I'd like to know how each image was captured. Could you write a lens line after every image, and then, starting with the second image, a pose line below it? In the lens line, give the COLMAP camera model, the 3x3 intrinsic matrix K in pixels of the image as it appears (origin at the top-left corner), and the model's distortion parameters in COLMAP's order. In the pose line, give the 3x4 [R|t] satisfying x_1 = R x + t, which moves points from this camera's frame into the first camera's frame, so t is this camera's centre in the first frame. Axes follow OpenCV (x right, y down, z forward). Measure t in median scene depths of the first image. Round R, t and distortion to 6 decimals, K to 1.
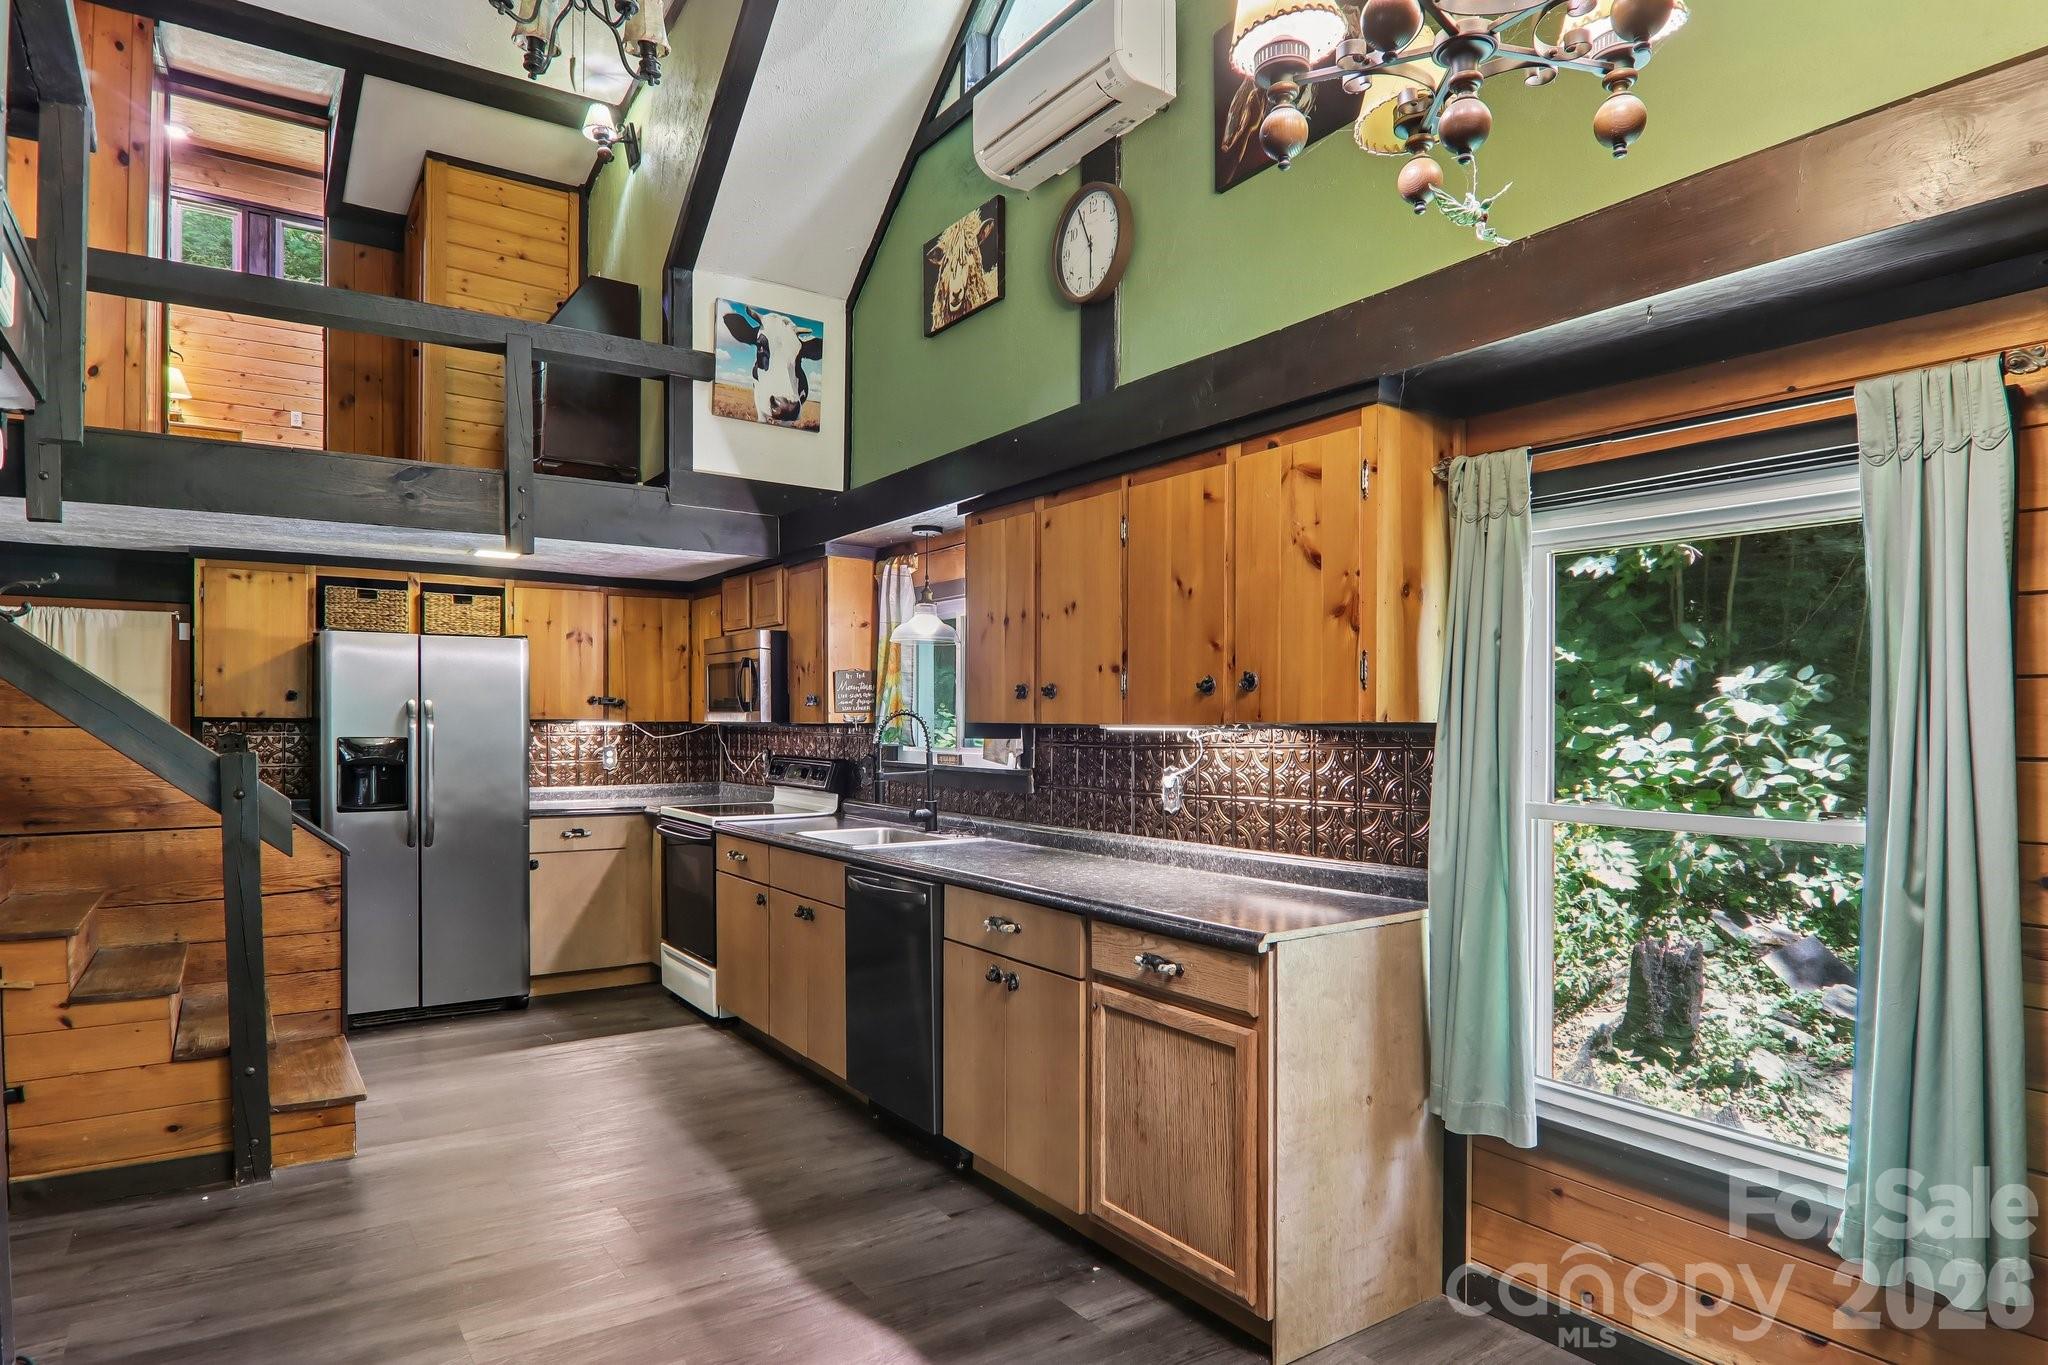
lens RADIAL K [[1167.6, 0, 1025.3], [0, 1167.6, 728.7], [0, 0, 1]] dist [0.003367, -0.018681]
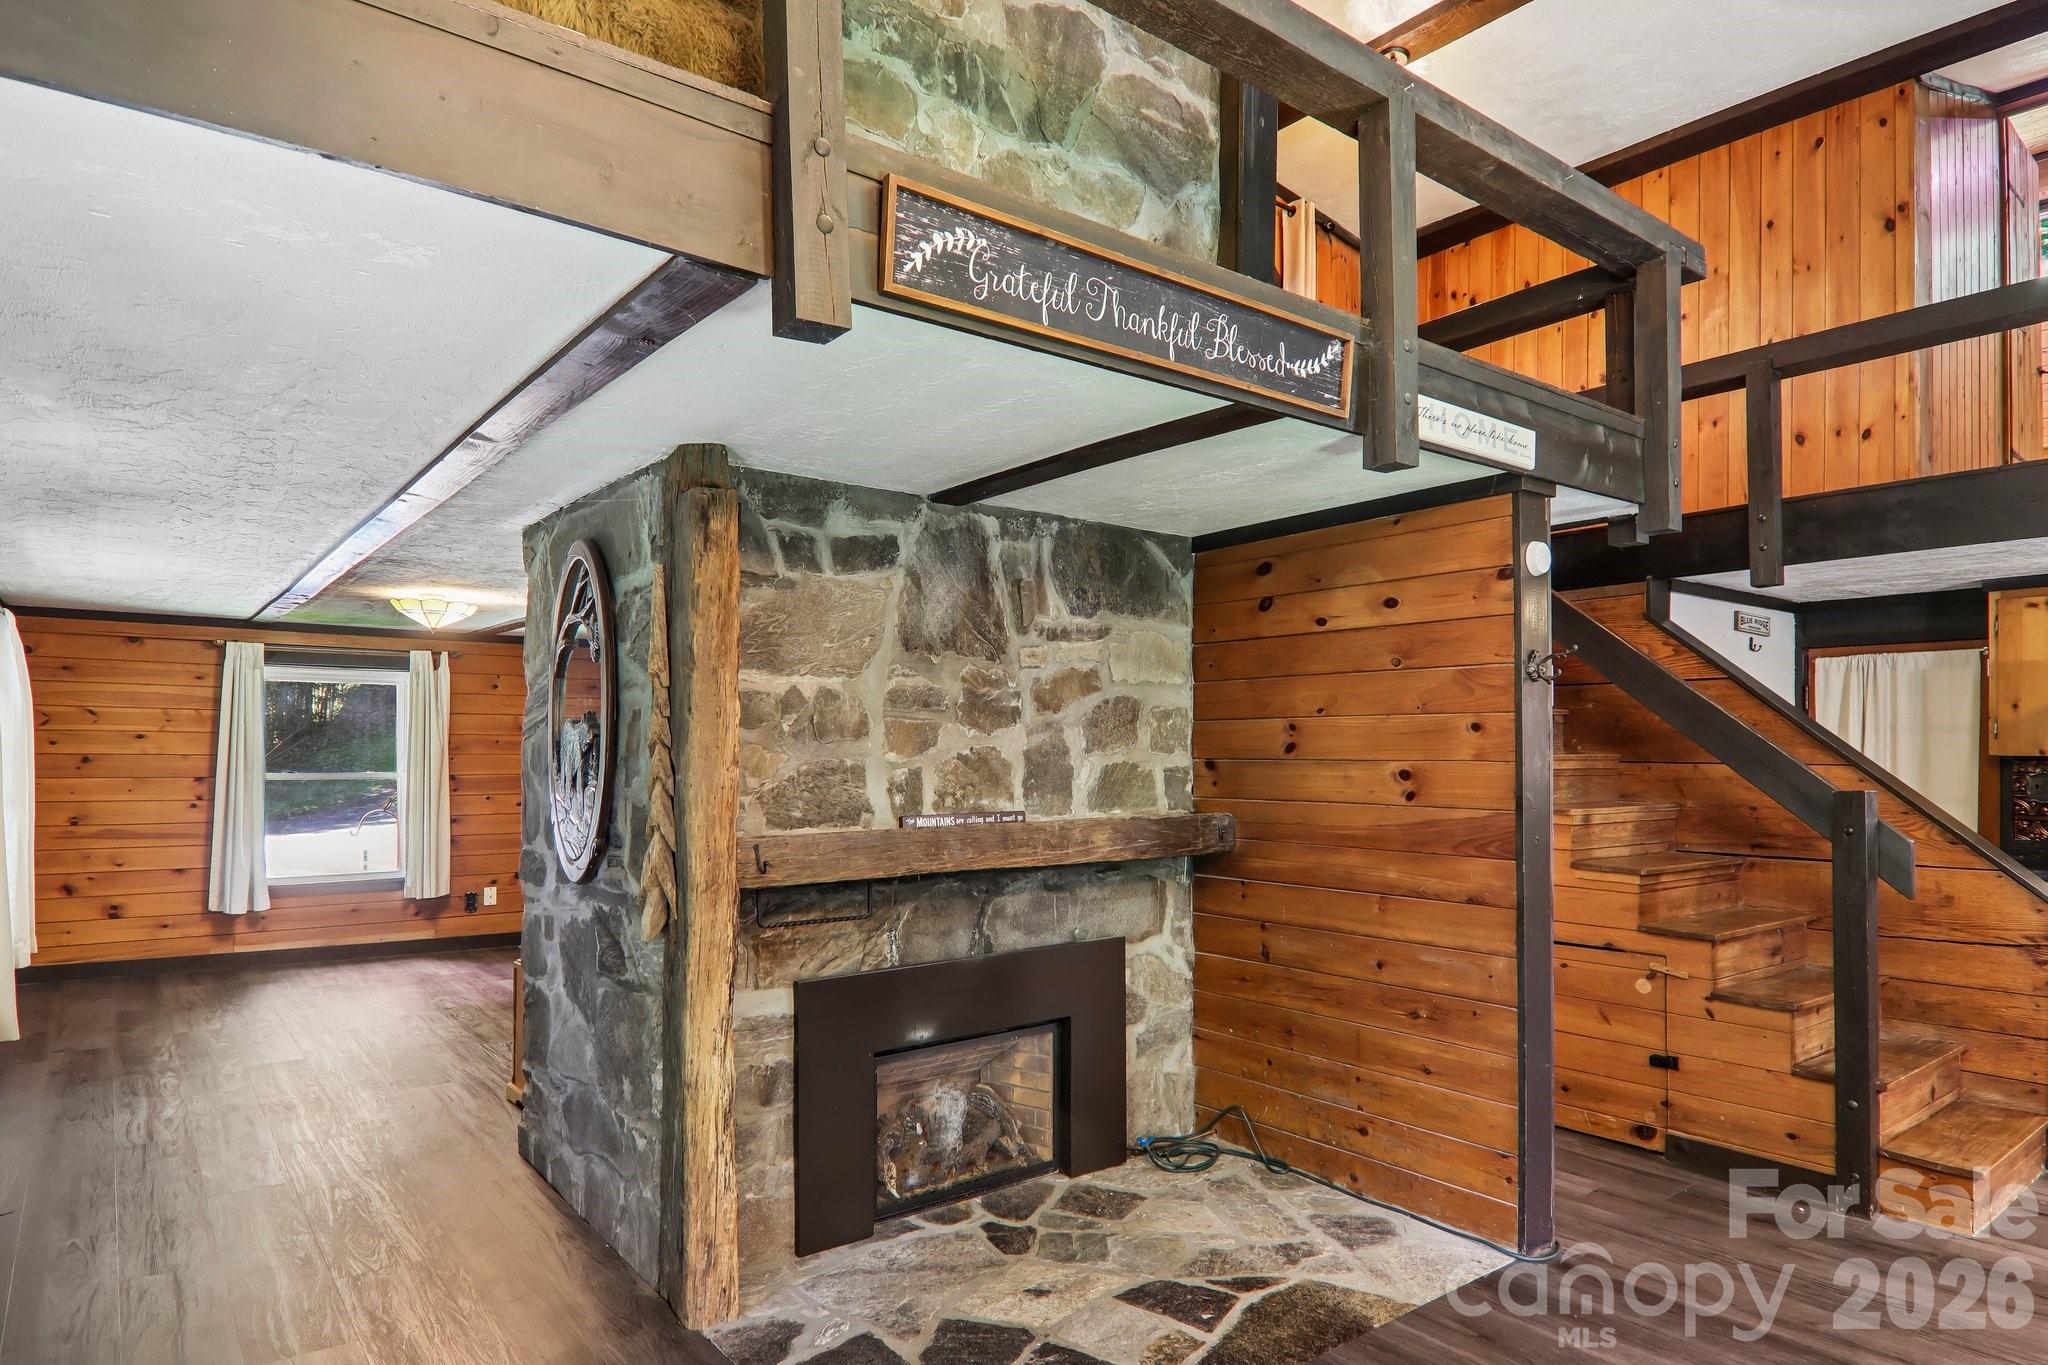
lens RADIAL K [[1167.6, 0, 1029.0], [0, 1167.6, 741.6], [0, 0, 1]] dist [0.003367, -0.018681]
pose [[0.064554, -0.009389, -0.997870, 0.202974], [-0.012039, 0.999876, -0.010187, -0.002288], [0.997842, 0.012671, 0.064433, 0.144254]]
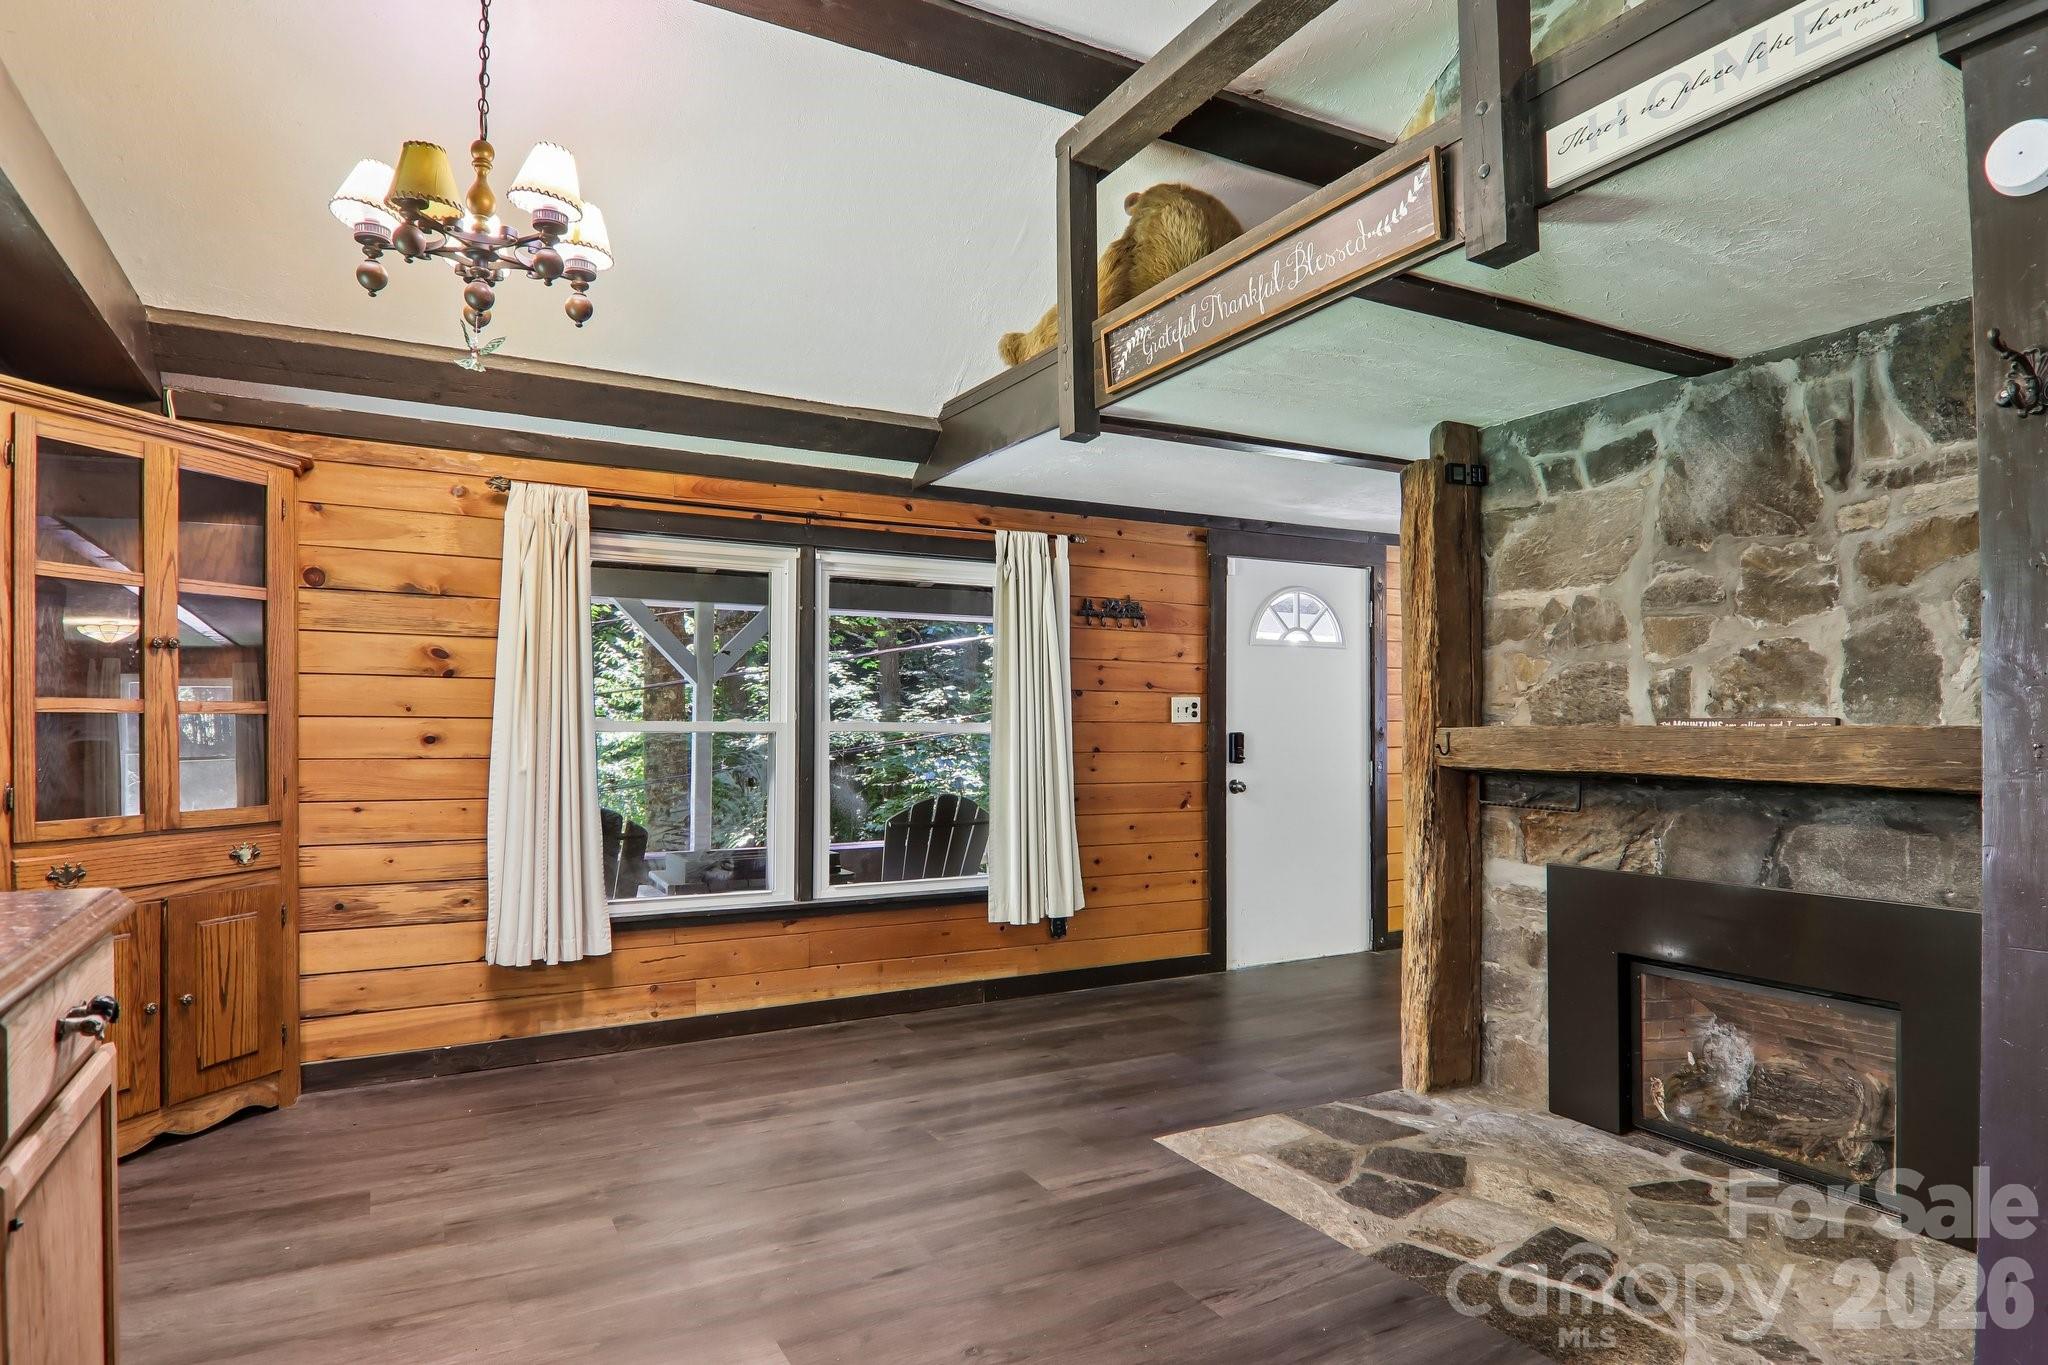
lens RADIAL K [[1167.6, 0, 1036.8], [0, 1167.6, 710.9], [0, 0, 1]] dist [0.003367, -0.018681]
pose [[-0.995574, -0.006156, 0.093784, -0.188459], [-0.006329, 0.999979, -0.001544, 0.033227], [-0.093772, -0.002131, -0.995591, 0.781719]]
